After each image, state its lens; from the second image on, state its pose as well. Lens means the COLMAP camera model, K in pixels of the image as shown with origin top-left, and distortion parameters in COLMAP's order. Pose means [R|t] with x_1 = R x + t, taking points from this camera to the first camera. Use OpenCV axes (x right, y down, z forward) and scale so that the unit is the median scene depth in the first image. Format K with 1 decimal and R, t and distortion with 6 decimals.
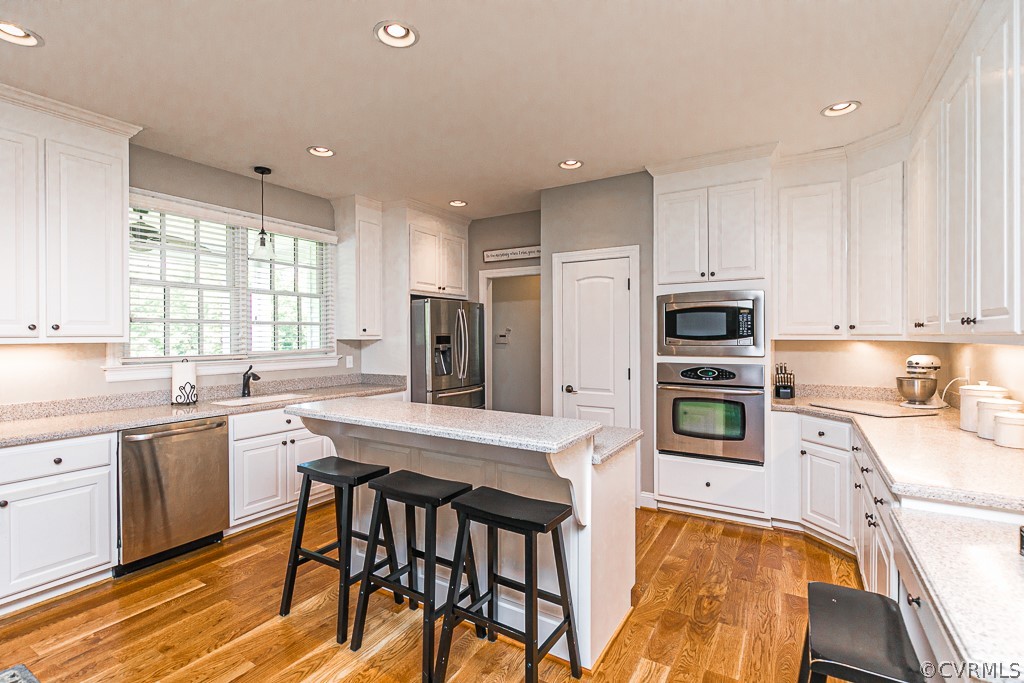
lens RADIAL K [[476.2, 0, 512.0], [0, 476.2, 341.5], [0, 0, 1]] dist [-0.008410, 0.000551]
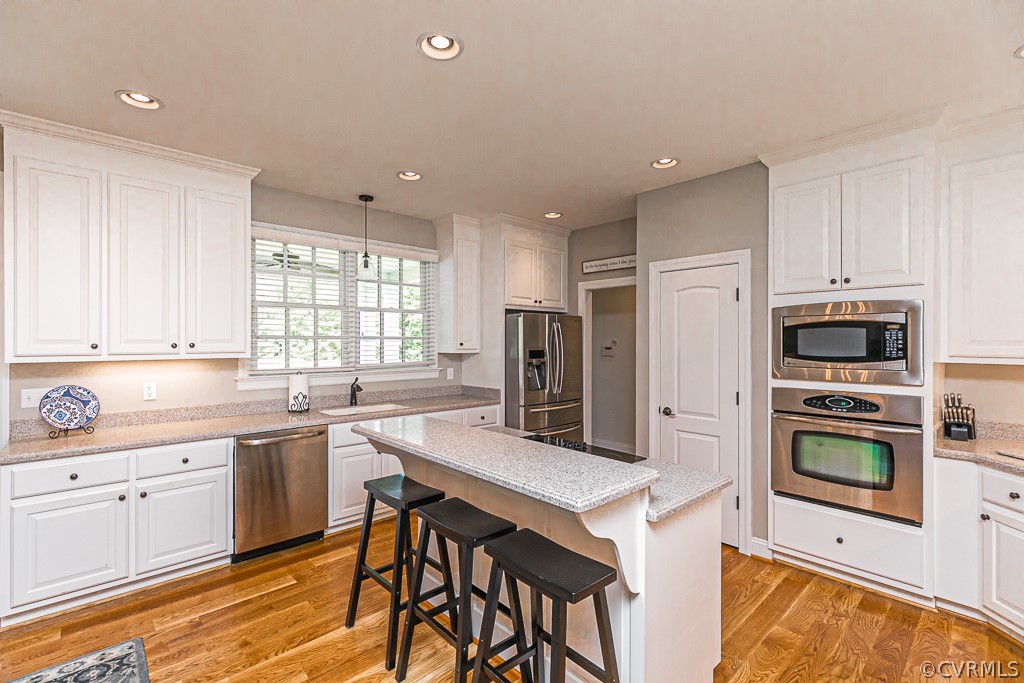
lens RADIAL K [[461.2, 0, 508.5], [0, 461.2, 345.1], [0, 0, 1]] dist [0.002035, -0.000428]
pose [[0.959933, 0.006038, -0.280165, 0.091250], [-0.007215, 0.999969, -0.003171, -0.025703], [0.280137, 0.005065, 0.959947, 0.087981]]
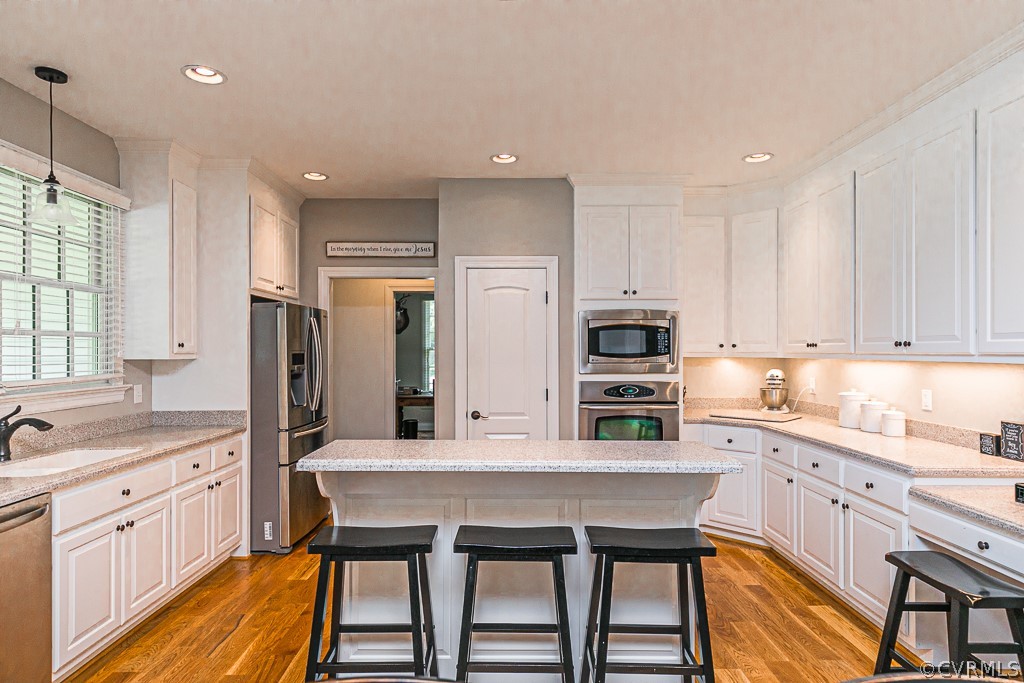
lens RADIAL K [[575.9, 0, 509.5], [0, 575.9, 349.6], [0, 0, 1]] dist [0.002705, 0.001274]
pose [[0.849767, 0.001319, 0.527157, -0.455406], [0.005543, 0.999919, -0.011437, -0.007809], [-0.527129, 0.012641, 0.849691, 0.098263]]
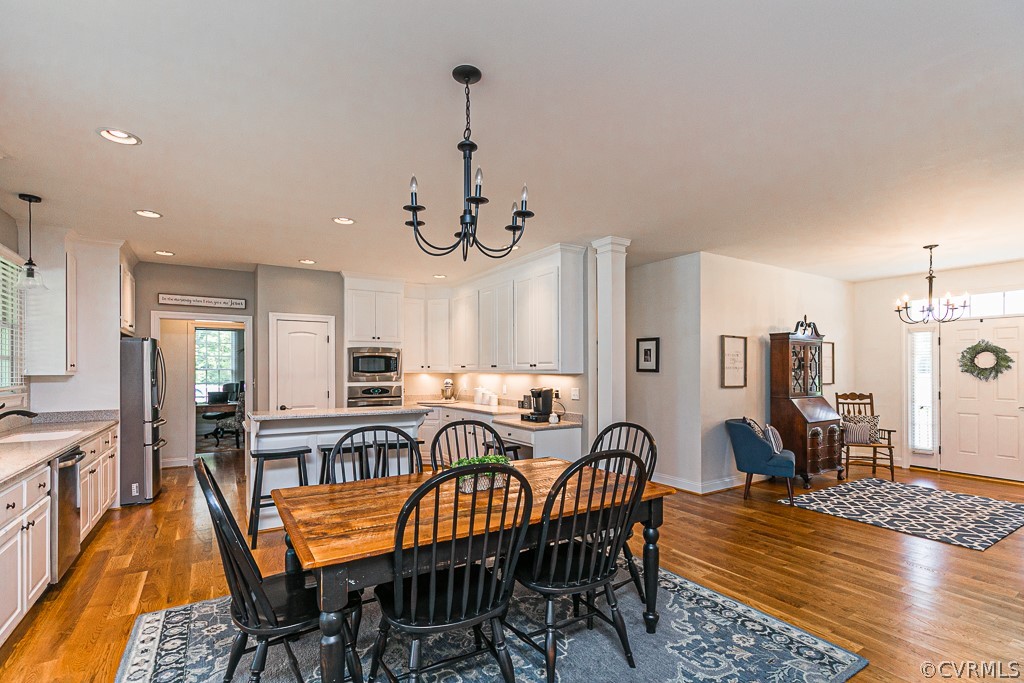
lens RADIAL K [[471.0, 0, 518.0], [0, 471.0, 370.1], [0, 0, 1]] dist [0.000897, -0.000198]
pose [[0.433098, 0.000204, 0.901347, -1.036597], [0.011111, 0.999923, -0.005565, 0.001244], [-0.901278, 0.012425, 0.433062, -0.315346]]
